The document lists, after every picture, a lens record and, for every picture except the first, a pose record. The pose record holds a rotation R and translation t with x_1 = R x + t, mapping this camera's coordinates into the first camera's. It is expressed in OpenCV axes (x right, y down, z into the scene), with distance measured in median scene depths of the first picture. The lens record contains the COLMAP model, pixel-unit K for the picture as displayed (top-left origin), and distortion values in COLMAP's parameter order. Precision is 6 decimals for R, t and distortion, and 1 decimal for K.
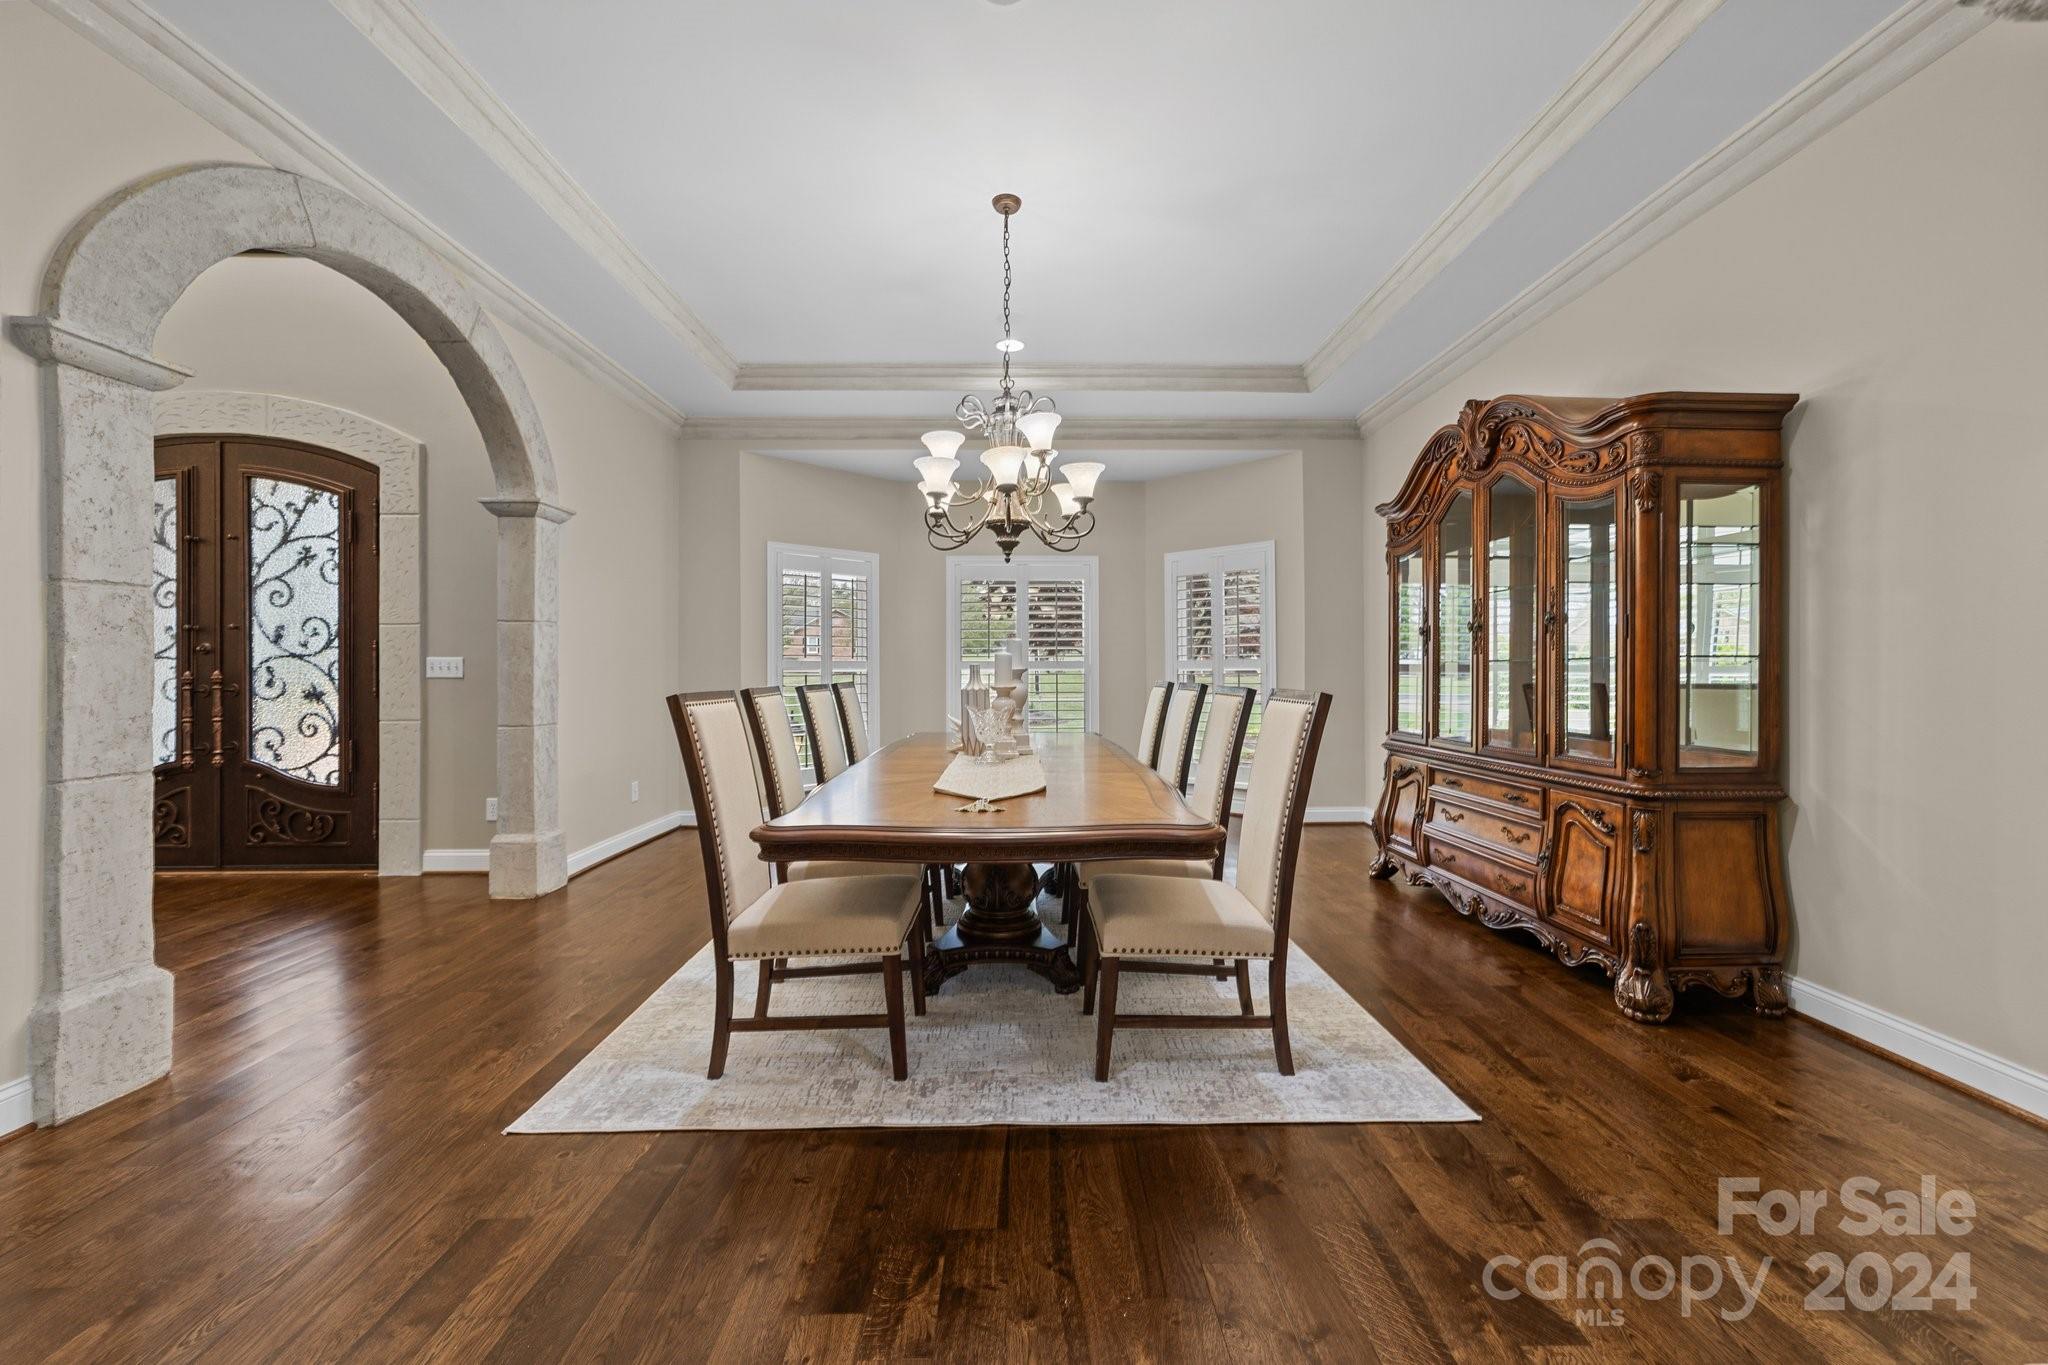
lens RADIAL K [[781.5, 0, 1023.9], [0, 781.5, 675.5], [0, 0, 1]] dist [-0.011128, 0.003400]
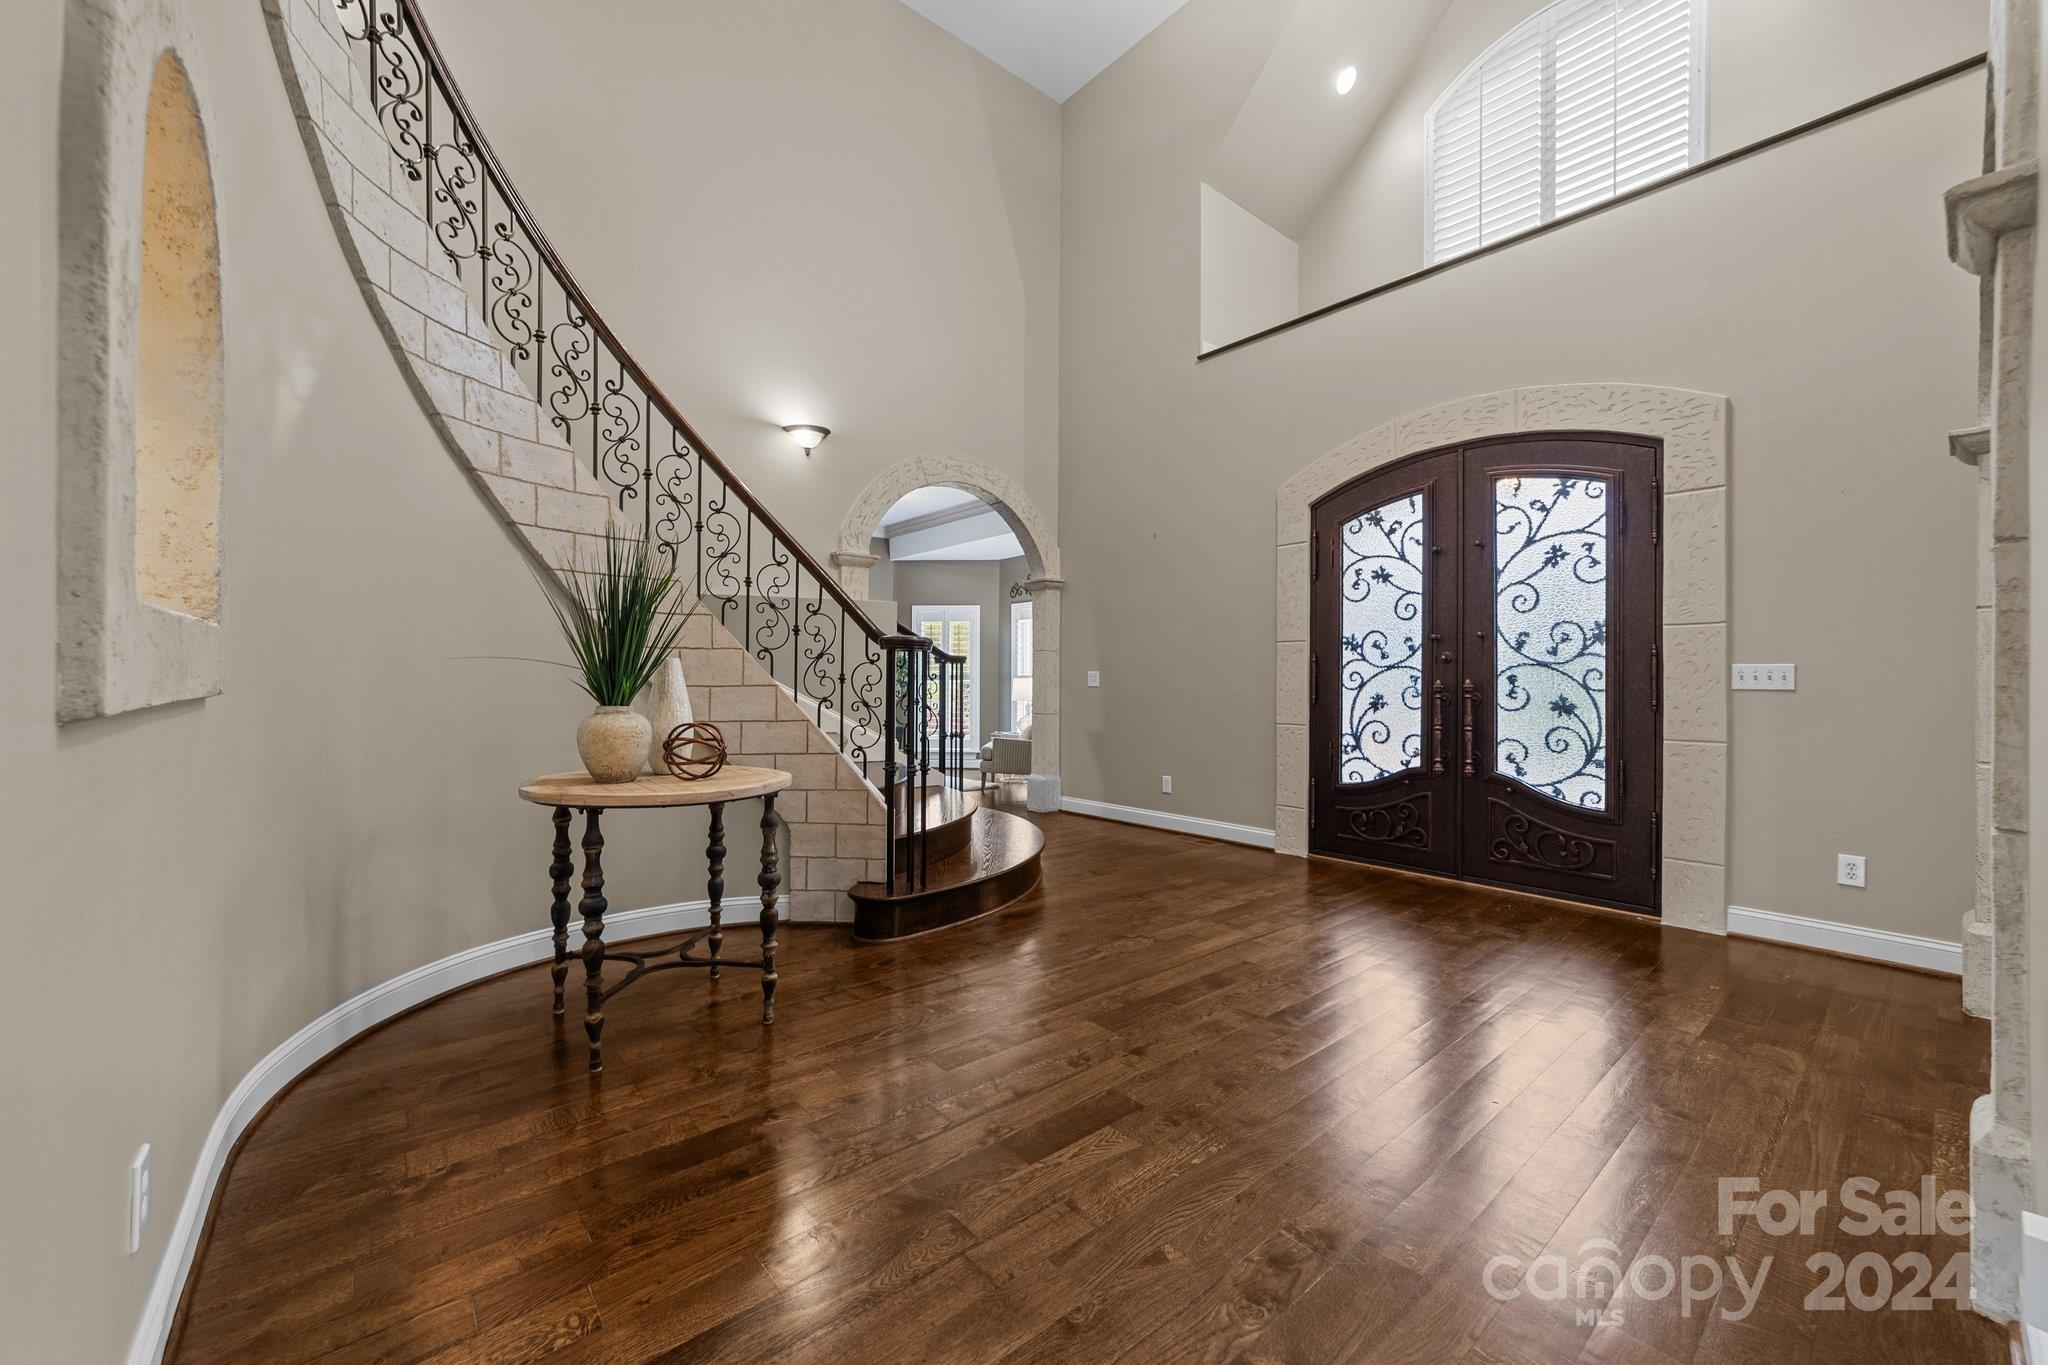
lens RADIAL K [[781.5, 0, 1036.7], [0, 781.5, 681.0], [0, 0, 1]] dist [-0.011128, 0.003400]
pose [[0.627732, 0.005566, -0.778410, -0.595978], [-0.007818, 0.999969, 0.000845, -0.001005], [0.778390, 0.005555, 0.627756, -0.055720]]
